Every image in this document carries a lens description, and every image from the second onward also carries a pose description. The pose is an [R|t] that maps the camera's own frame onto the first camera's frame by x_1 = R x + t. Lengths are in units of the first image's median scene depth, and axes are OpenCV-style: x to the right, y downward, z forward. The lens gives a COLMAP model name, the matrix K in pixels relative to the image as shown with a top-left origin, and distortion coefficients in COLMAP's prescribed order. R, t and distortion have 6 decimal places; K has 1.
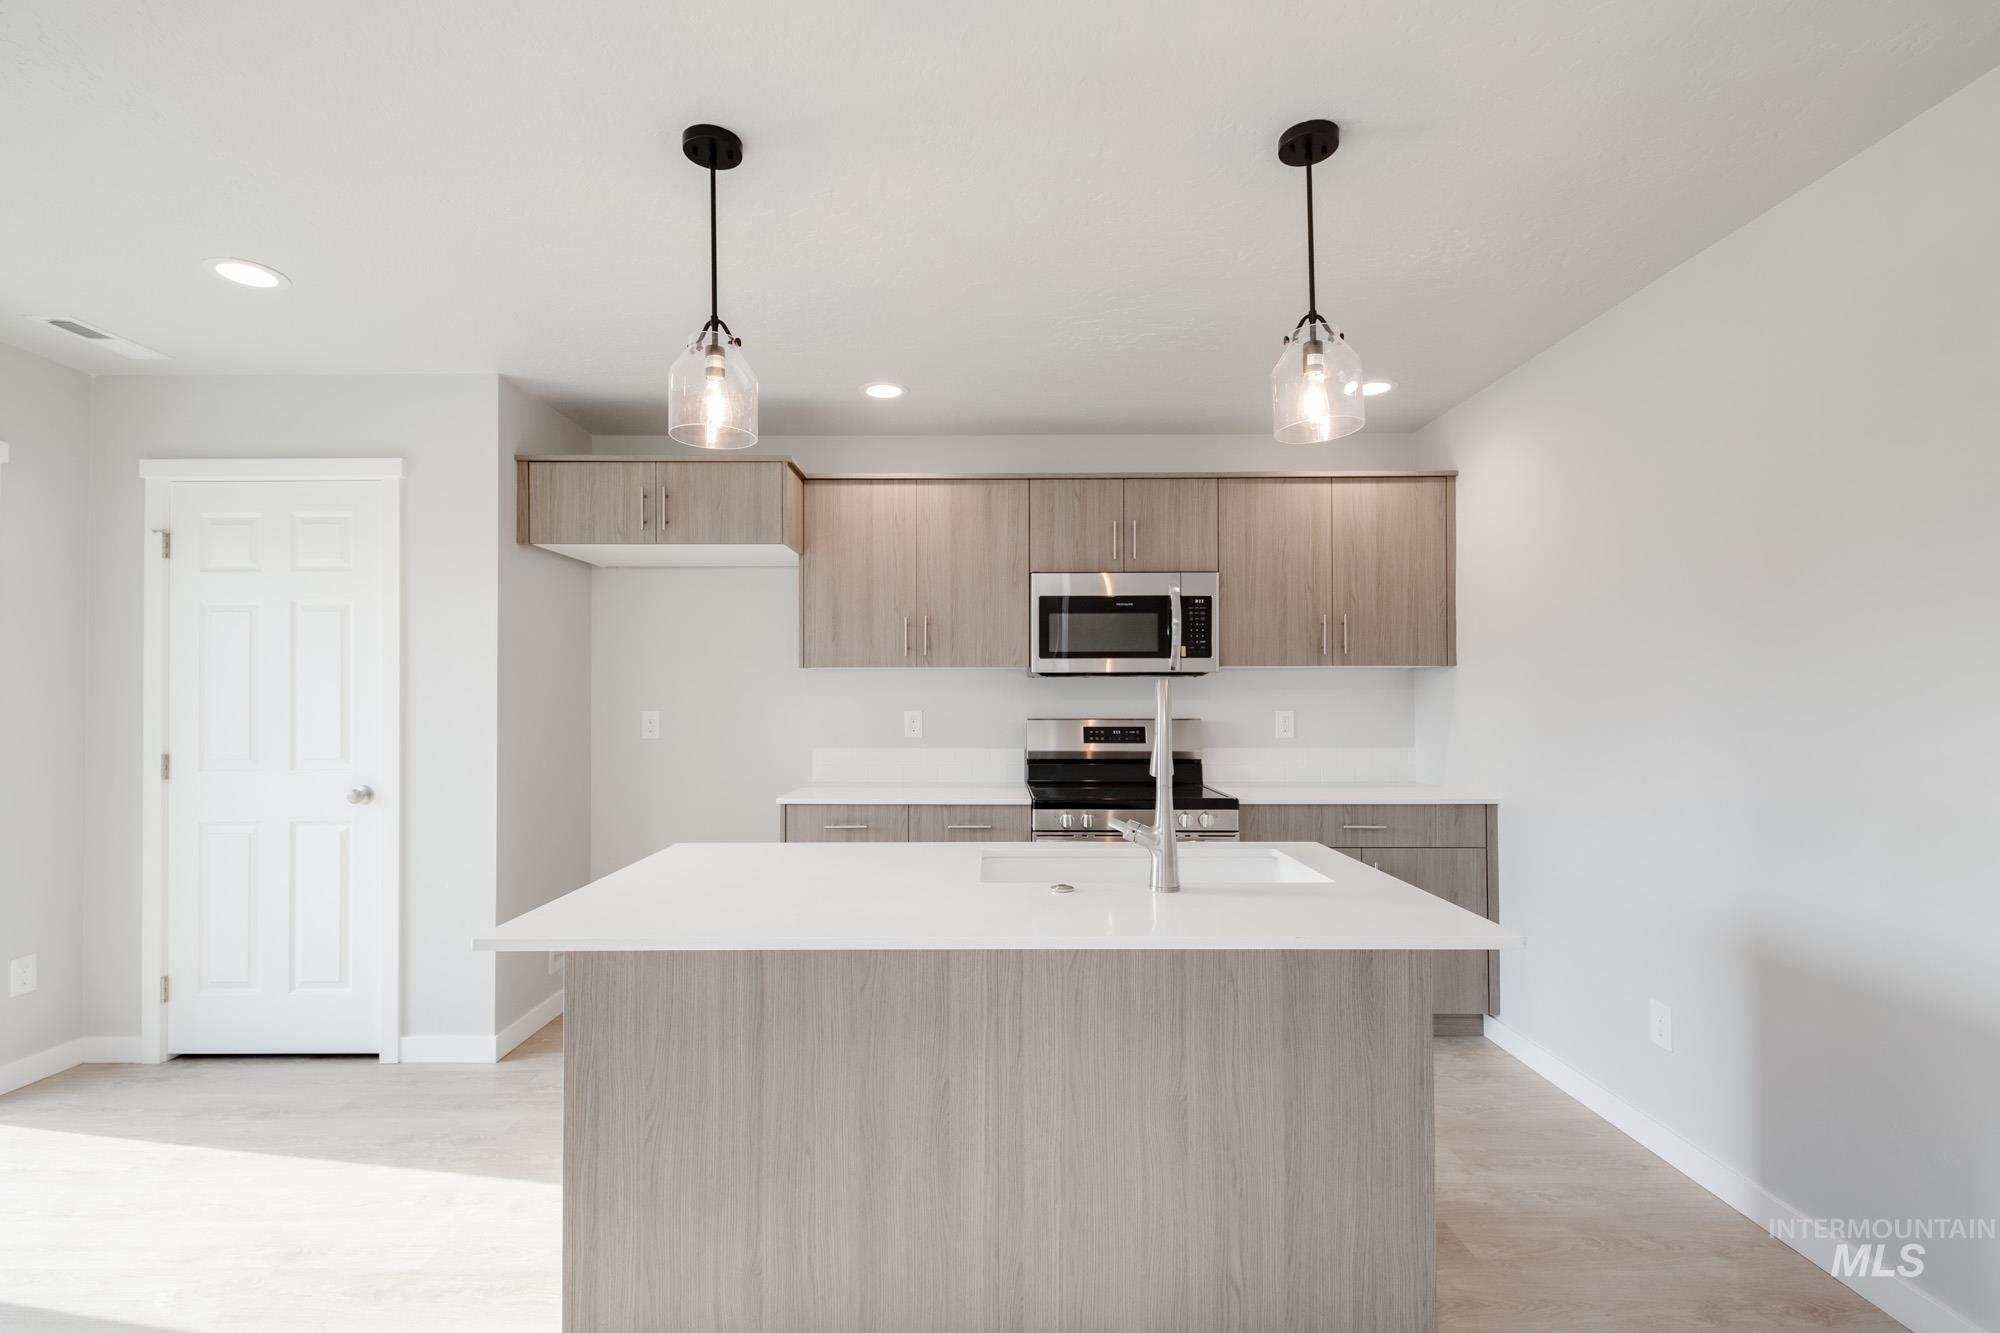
lens RADIAL K [[900.8, 0, 999.8], [0, 900.8, 683.4], [0, 0, 1]] dist [0.020026, -0.012621]
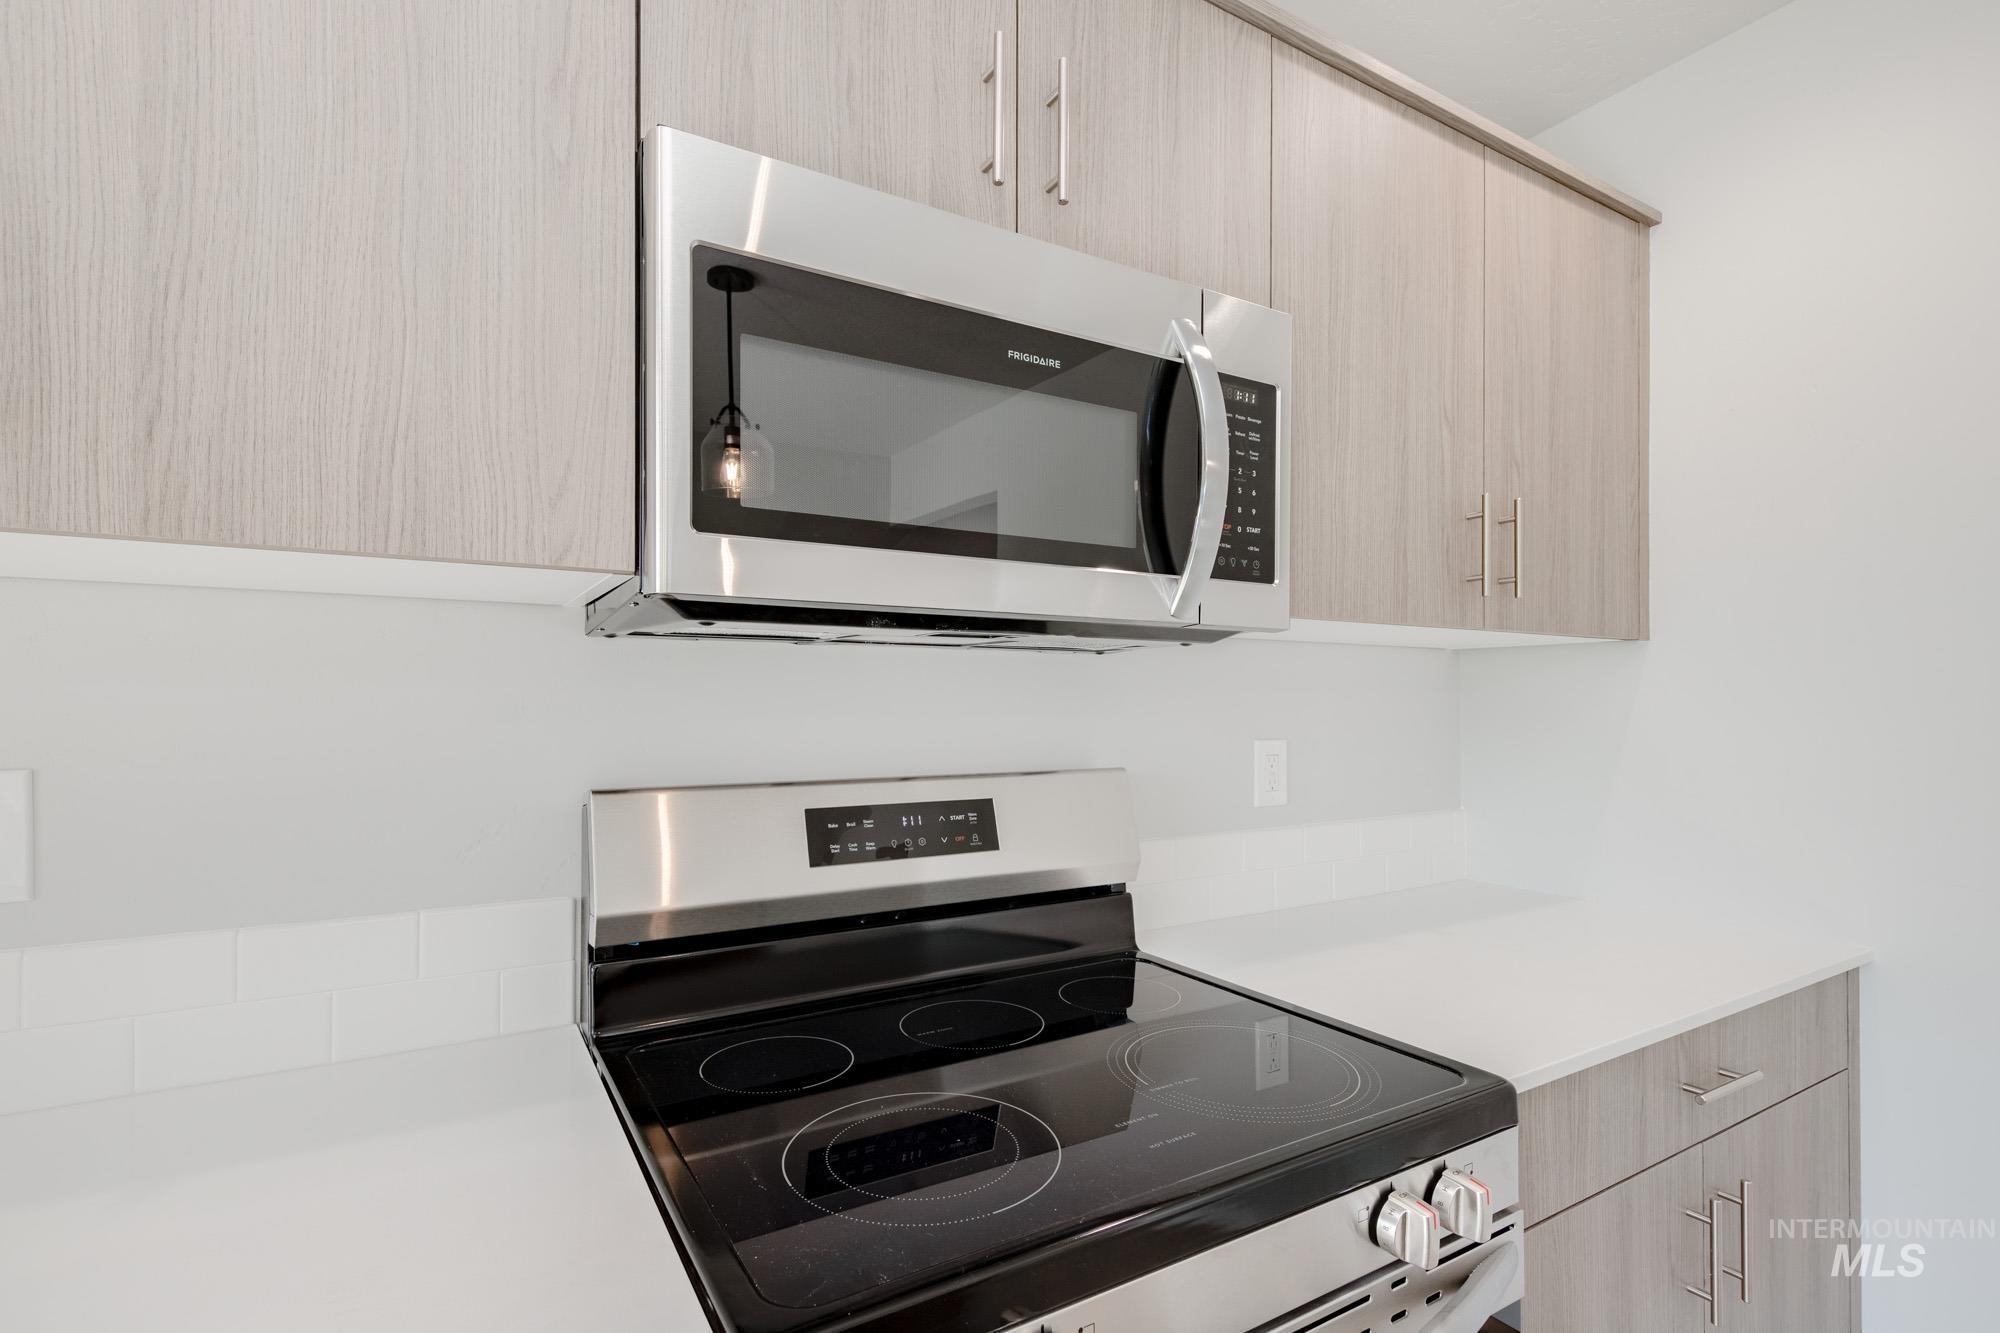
lens RADIAL K [[900.8, 0, 999.8], [0, 900.8, 683.4], [0, 0, 1]] dist [0.020026, -0.012621]
pose [[0.864505, 0.016791, 0.502344, 0.000344], [-0.023801, 0.999688, 0.007546, 0.004484], [-0.502060, -0.018480, 0.864635, 0.777117]]
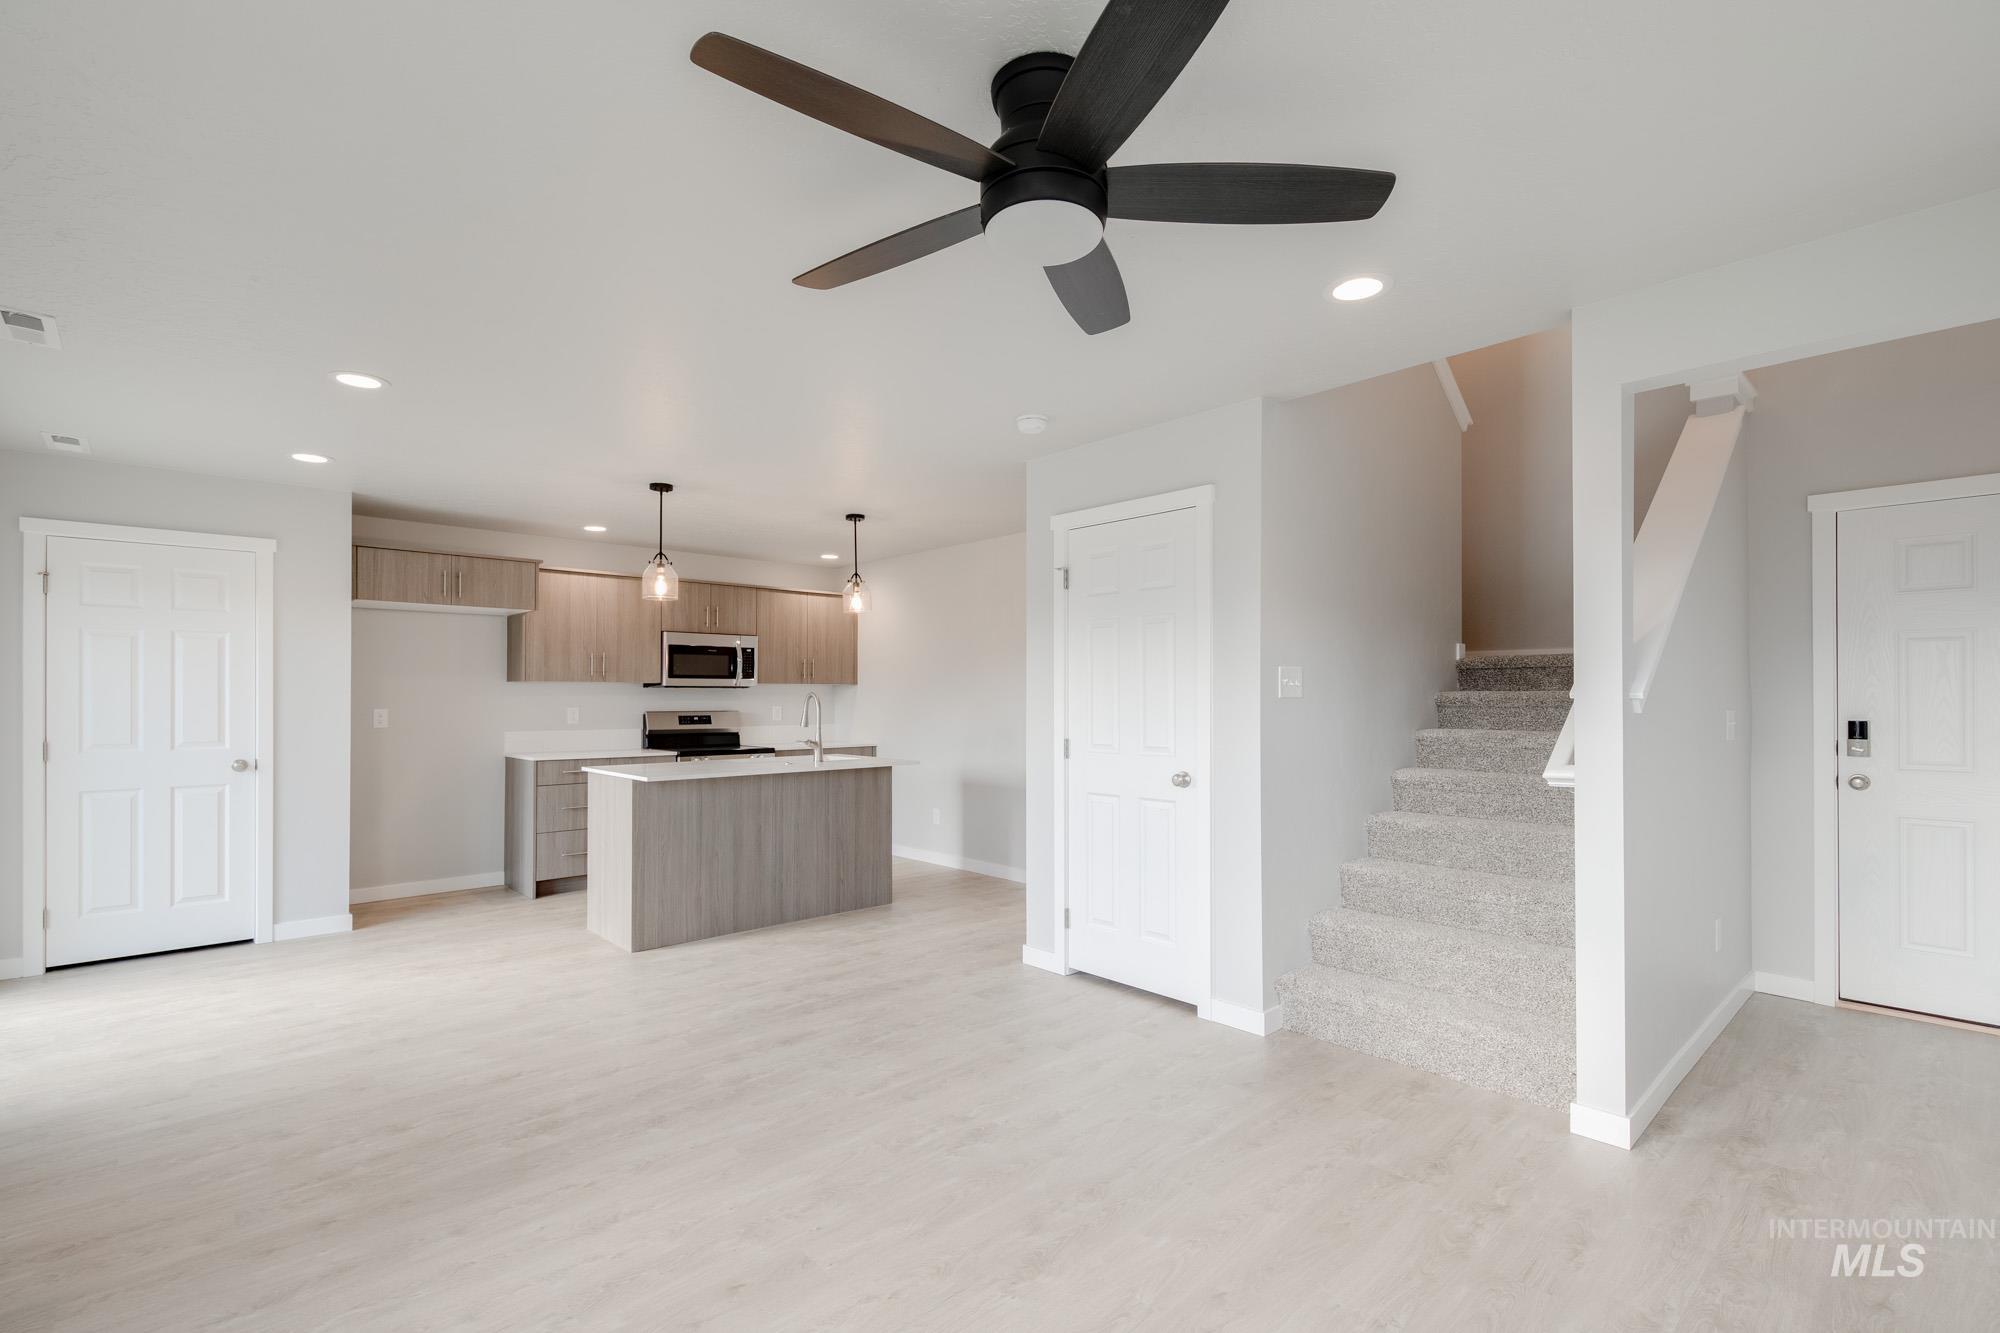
lens RADIAL K [[911.2, 0, 994.8], [0, 911.2, 673.8], [0, 0, 1]] dist [0.020424, -0.010436]
pose [[0.740293, 0.019264, 0.672009, -0.716495], [-0.010771, 0.999801, -0.016796, -0.012424], [-0.672199, 0.005196, 0.740353, -0.832029]]
